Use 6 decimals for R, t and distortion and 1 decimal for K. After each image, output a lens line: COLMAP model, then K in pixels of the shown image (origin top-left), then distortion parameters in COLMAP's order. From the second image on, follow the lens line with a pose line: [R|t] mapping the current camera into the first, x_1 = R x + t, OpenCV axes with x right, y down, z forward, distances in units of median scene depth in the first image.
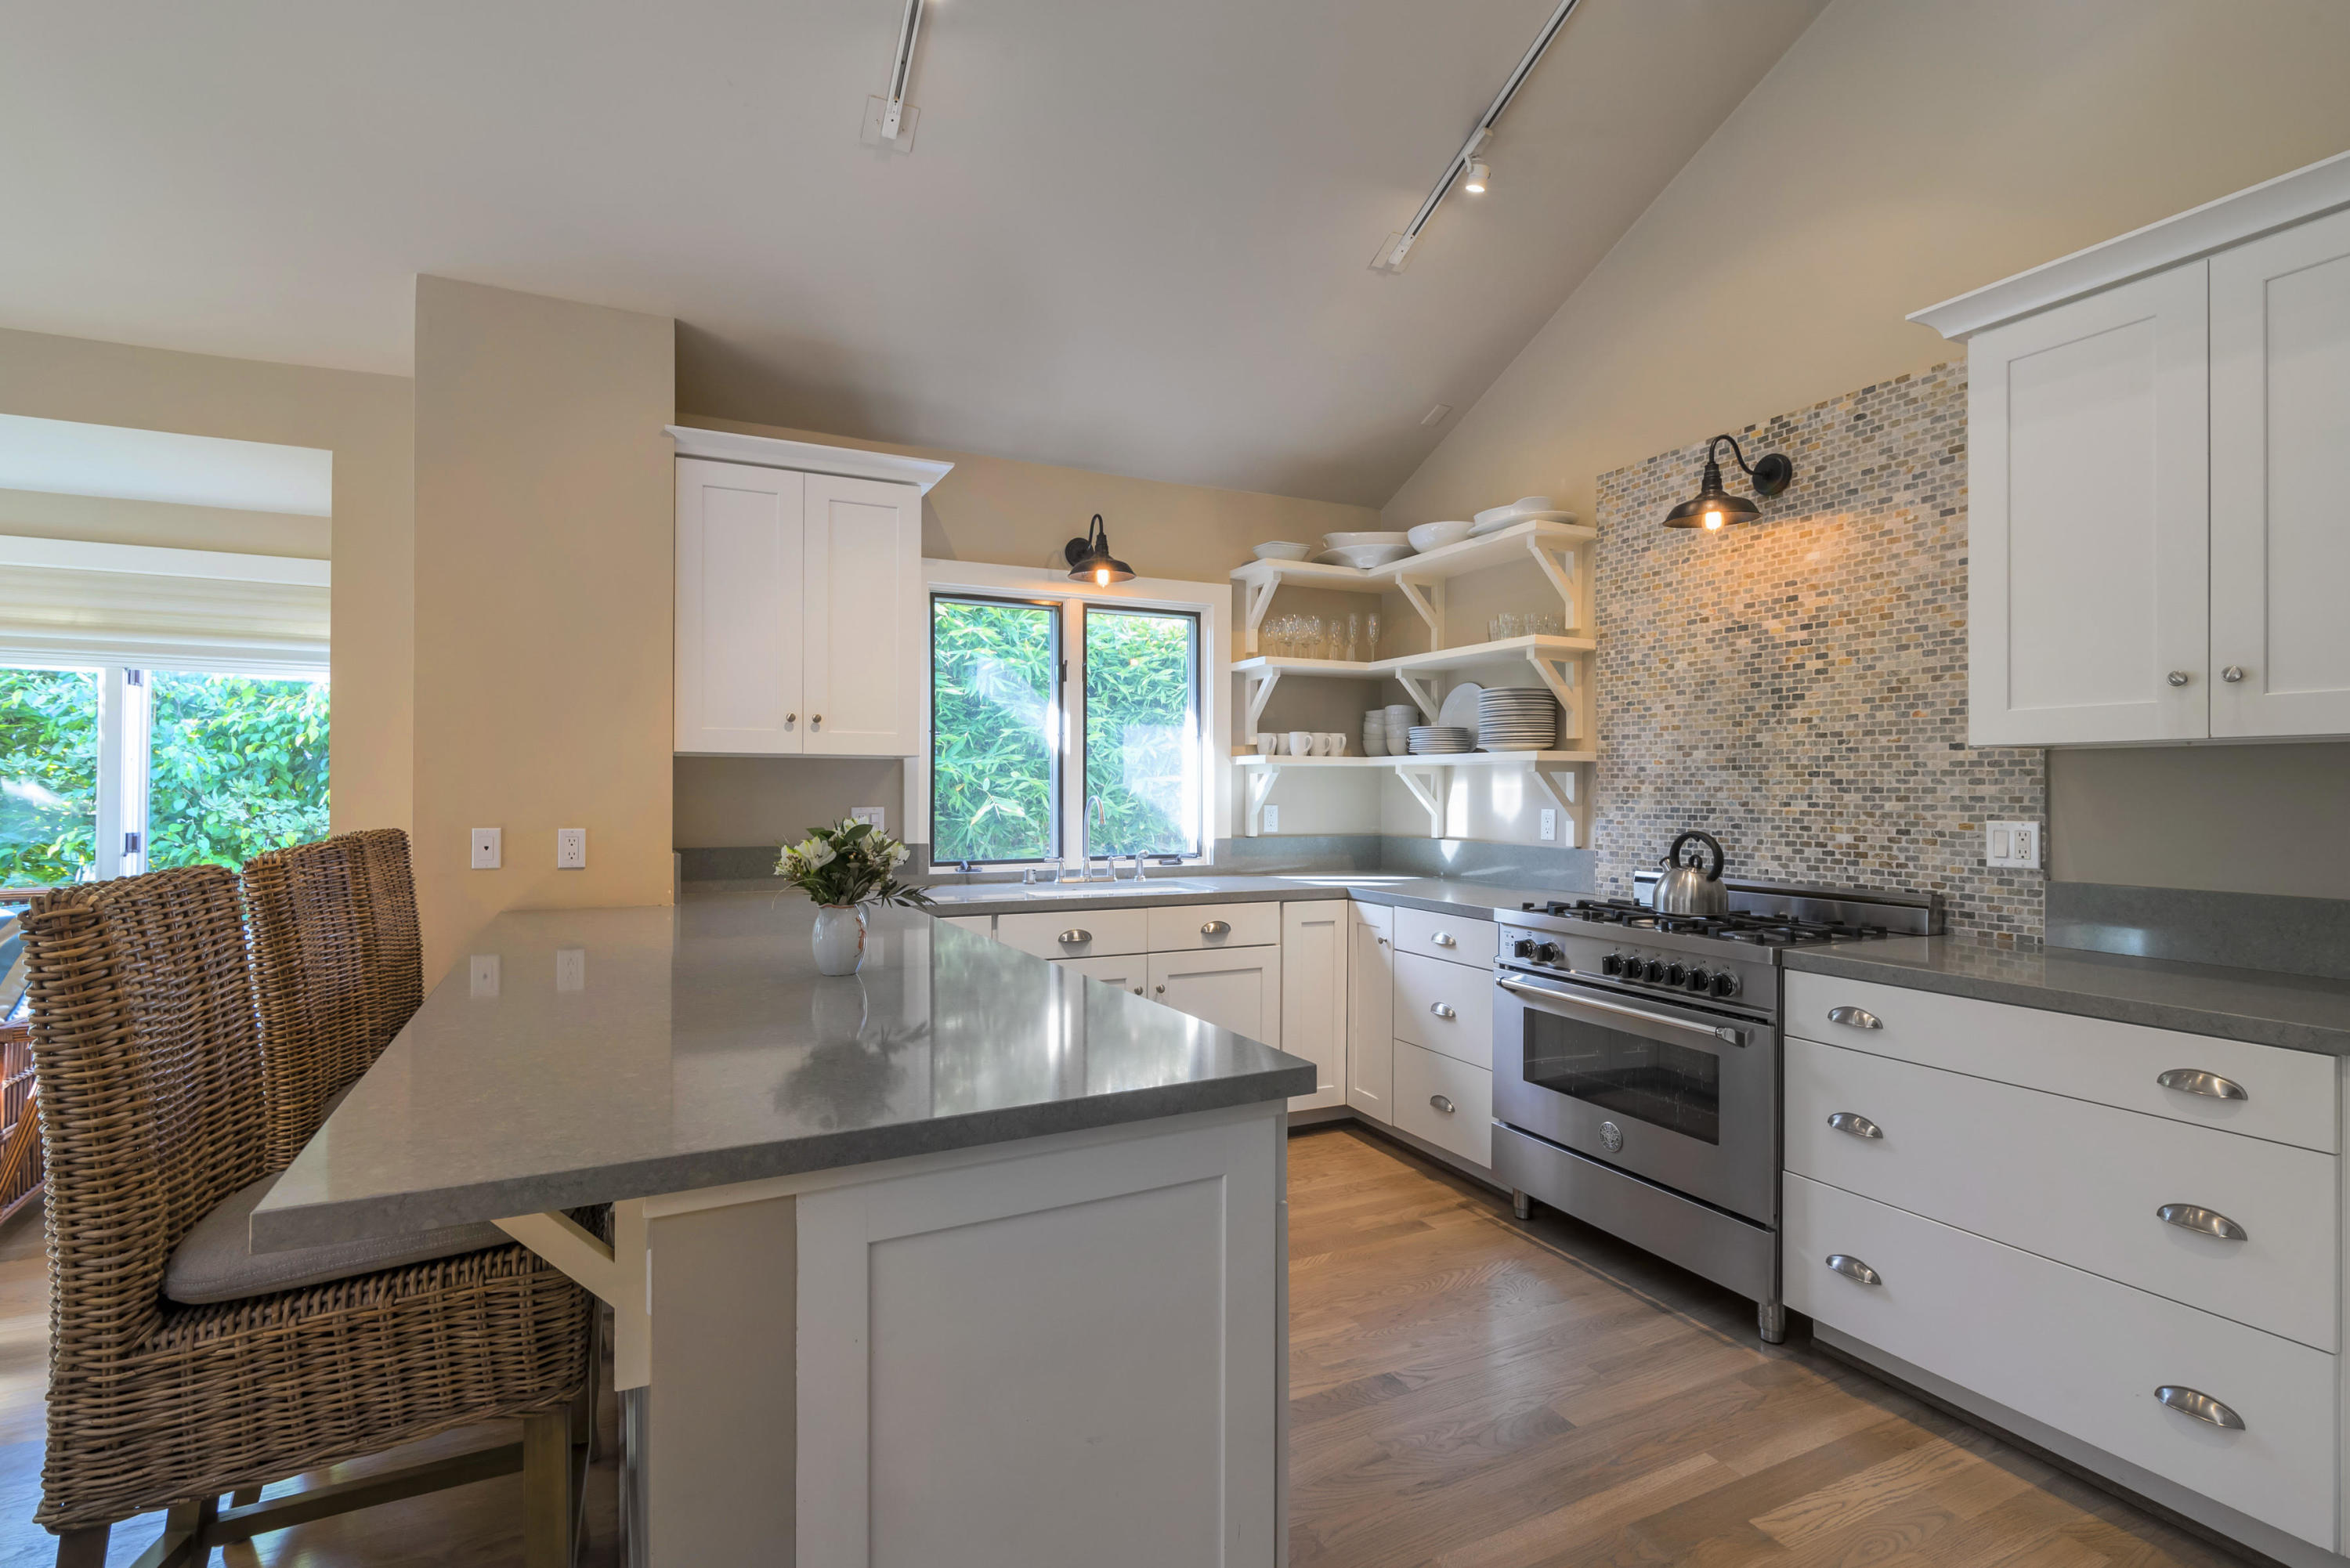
lens RADIAL K [[1103.4, 0, 1175.0], [0, 1103.4, 784.0], [0, 0, 1]] dist [0.001808, -0.000377]
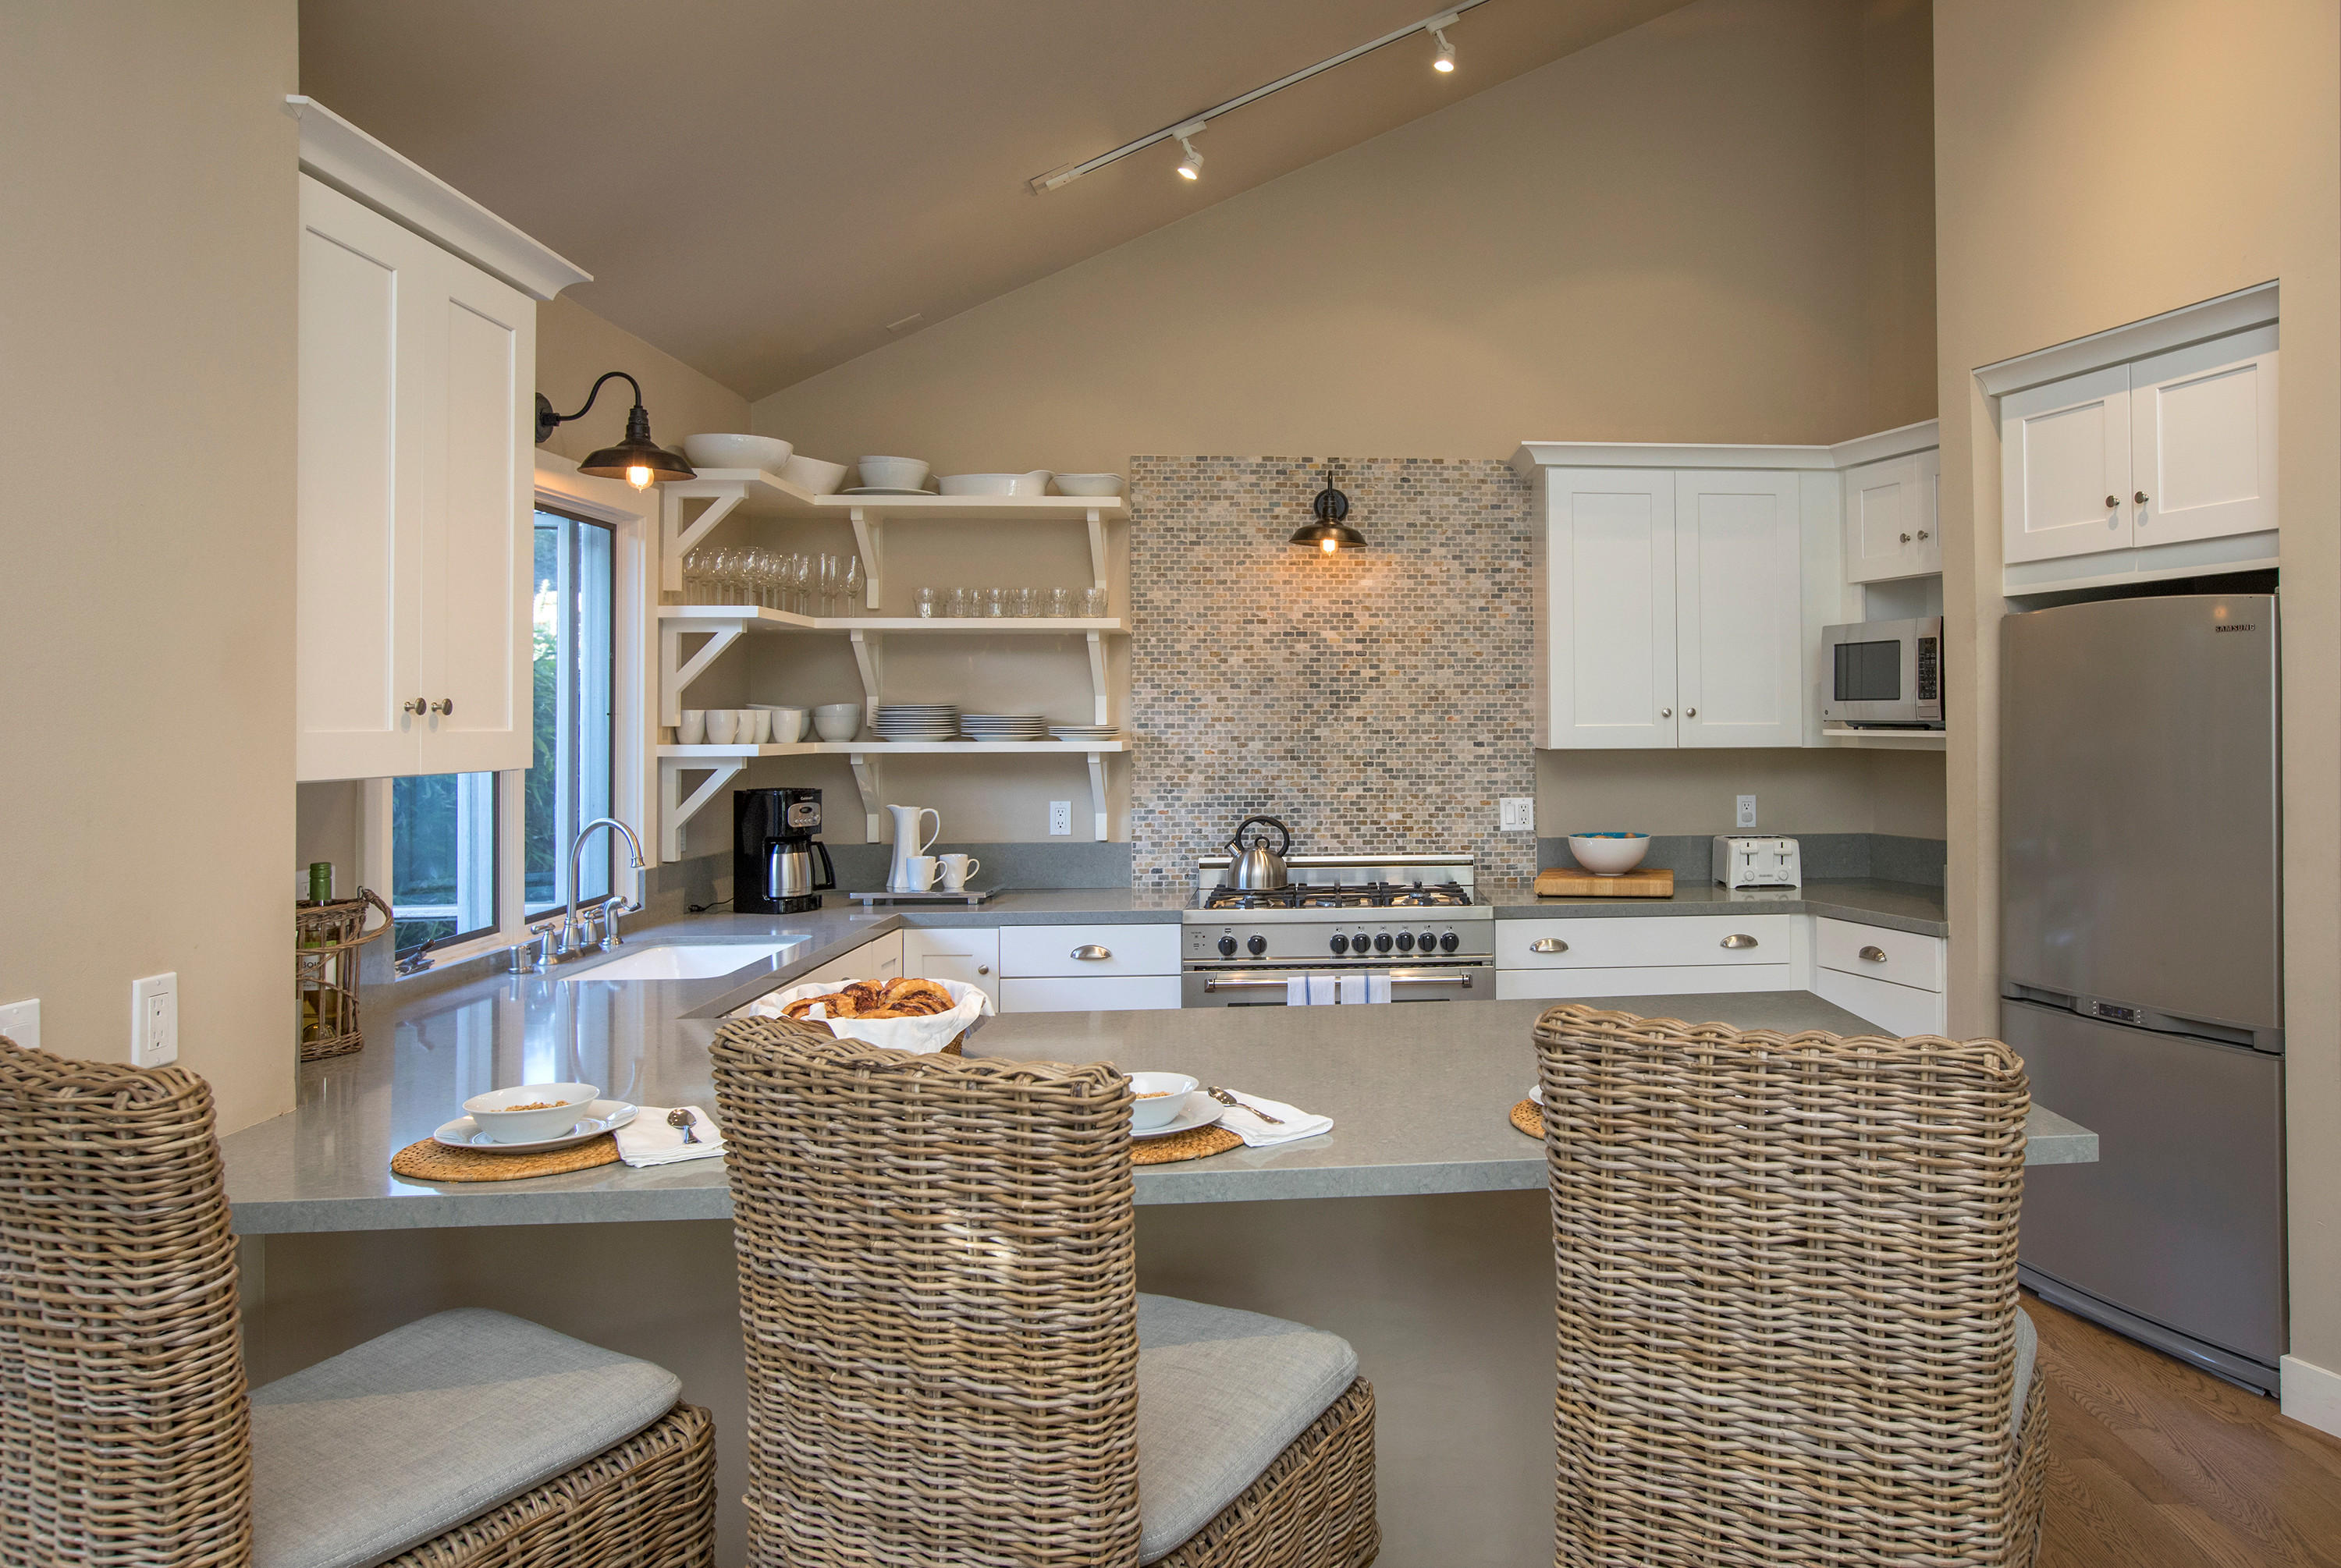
lens RADIAL K [[1551.0, 0, 1446.8], [0, 1551.0, 679.6], [0, 0, 1]] dist [-0.005623, -0.000581]
pose [[0.352250, 0.019819, 0.935696, -0.976069], [0.001073, 0.999767, -0.021580, -0.064463], [-0.935905, 0.008606, 0.352147, 0.323890]]
